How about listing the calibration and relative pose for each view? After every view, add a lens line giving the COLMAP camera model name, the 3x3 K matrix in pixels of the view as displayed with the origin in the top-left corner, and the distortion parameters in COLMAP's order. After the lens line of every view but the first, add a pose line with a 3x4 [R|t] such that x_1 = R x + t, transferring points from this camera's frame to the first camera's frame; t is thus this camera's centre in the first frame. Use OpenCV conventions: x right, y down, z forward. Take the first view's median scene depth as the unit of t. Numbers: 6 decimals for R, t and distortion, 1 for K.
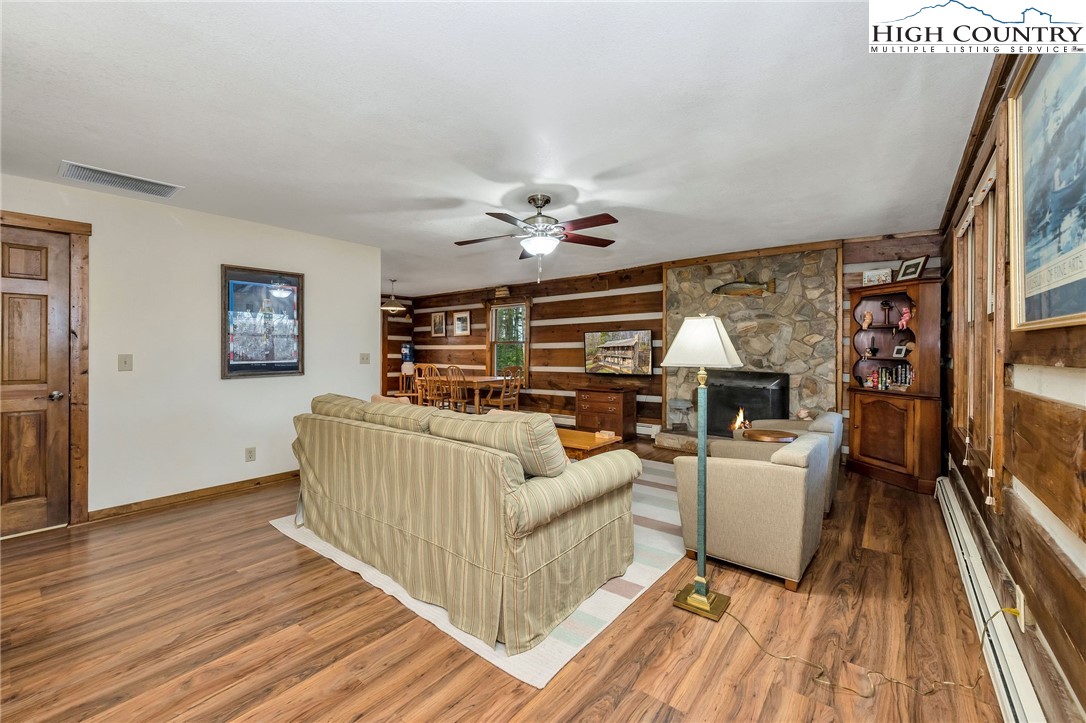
lens RADIAL K [[447.6, 0, 546.4], [0, 447.6, 353.1], [0, 0, 1]] dist [0.000284, 0.000423]
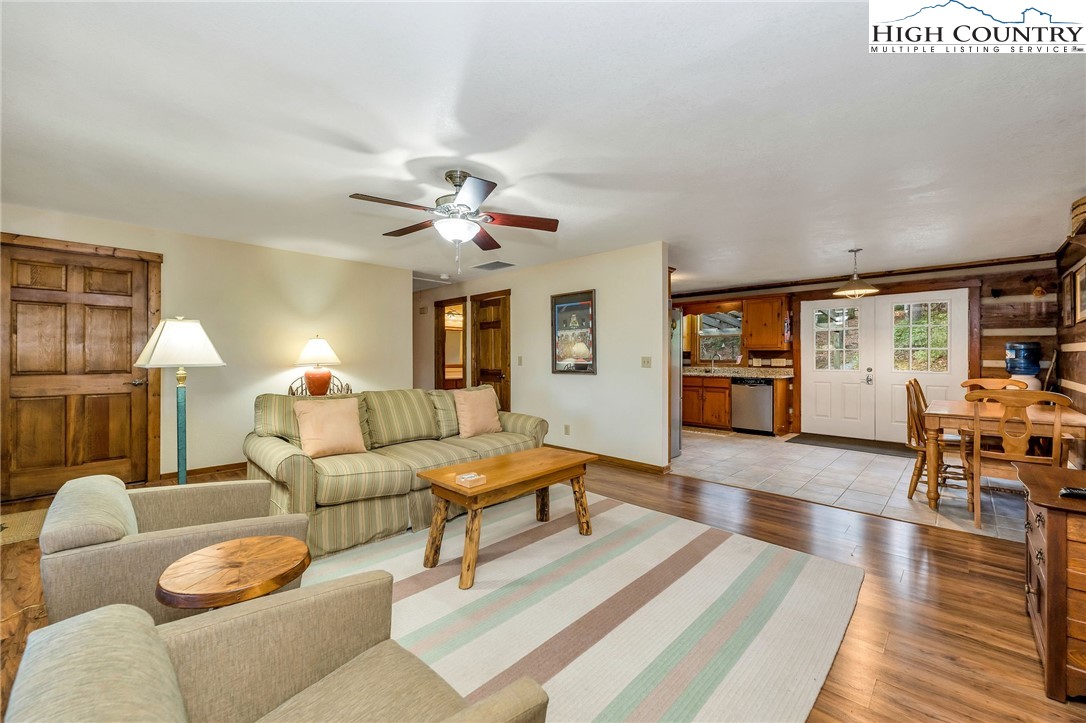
lens RADIAL K [[433.0, 0, 540.5], [0, 433.0, 358.3], [0, 0, 1]] dist [-0.000739, -0.000110]
pose [[-0.094864, 0.004576, -0.995480, 0.533721], [-0.006179, 0.999967, 0.005185, 0.001387], [0.995471, 0.006643, -0.094833, 0.823736]]
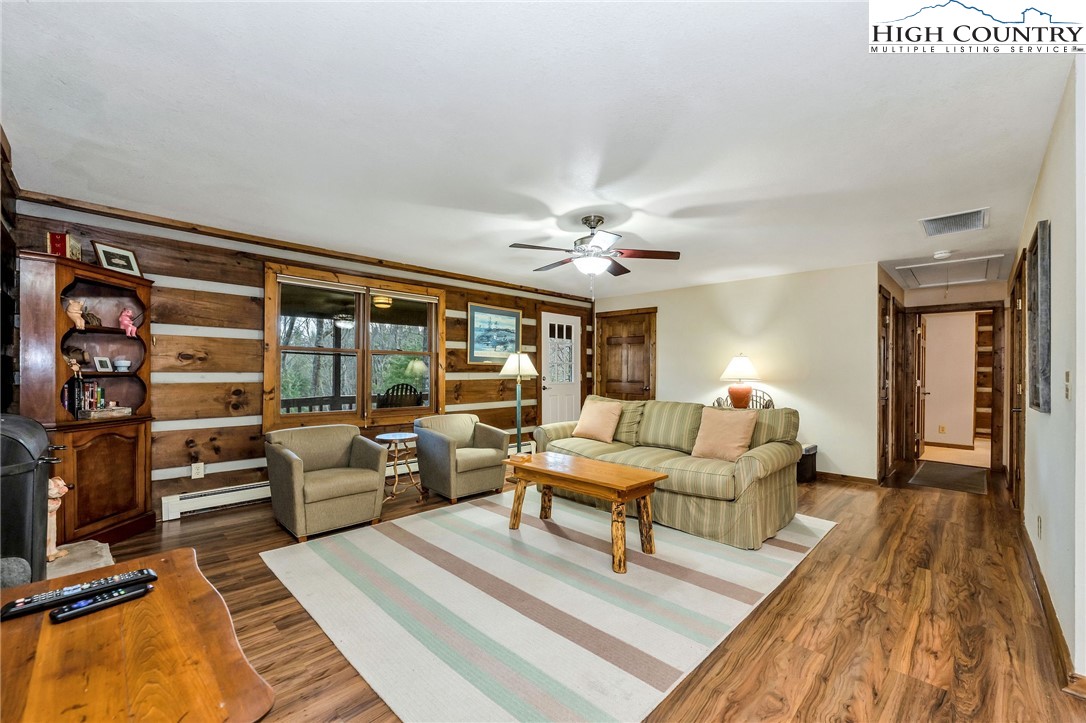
lens RADIAL K [[437.9, 0, 539.9], [0, 437.9, 371.8], [0, 0, 1]] dist [-0.000094, 0.000115]
pose [[-0.994488, -0.003631, 0.104792, -0.001623], [-0.003386, 0.999991, 0.002516, 0.003798], [-0.104800, 0.002147, -0.994491, 1.344462]]
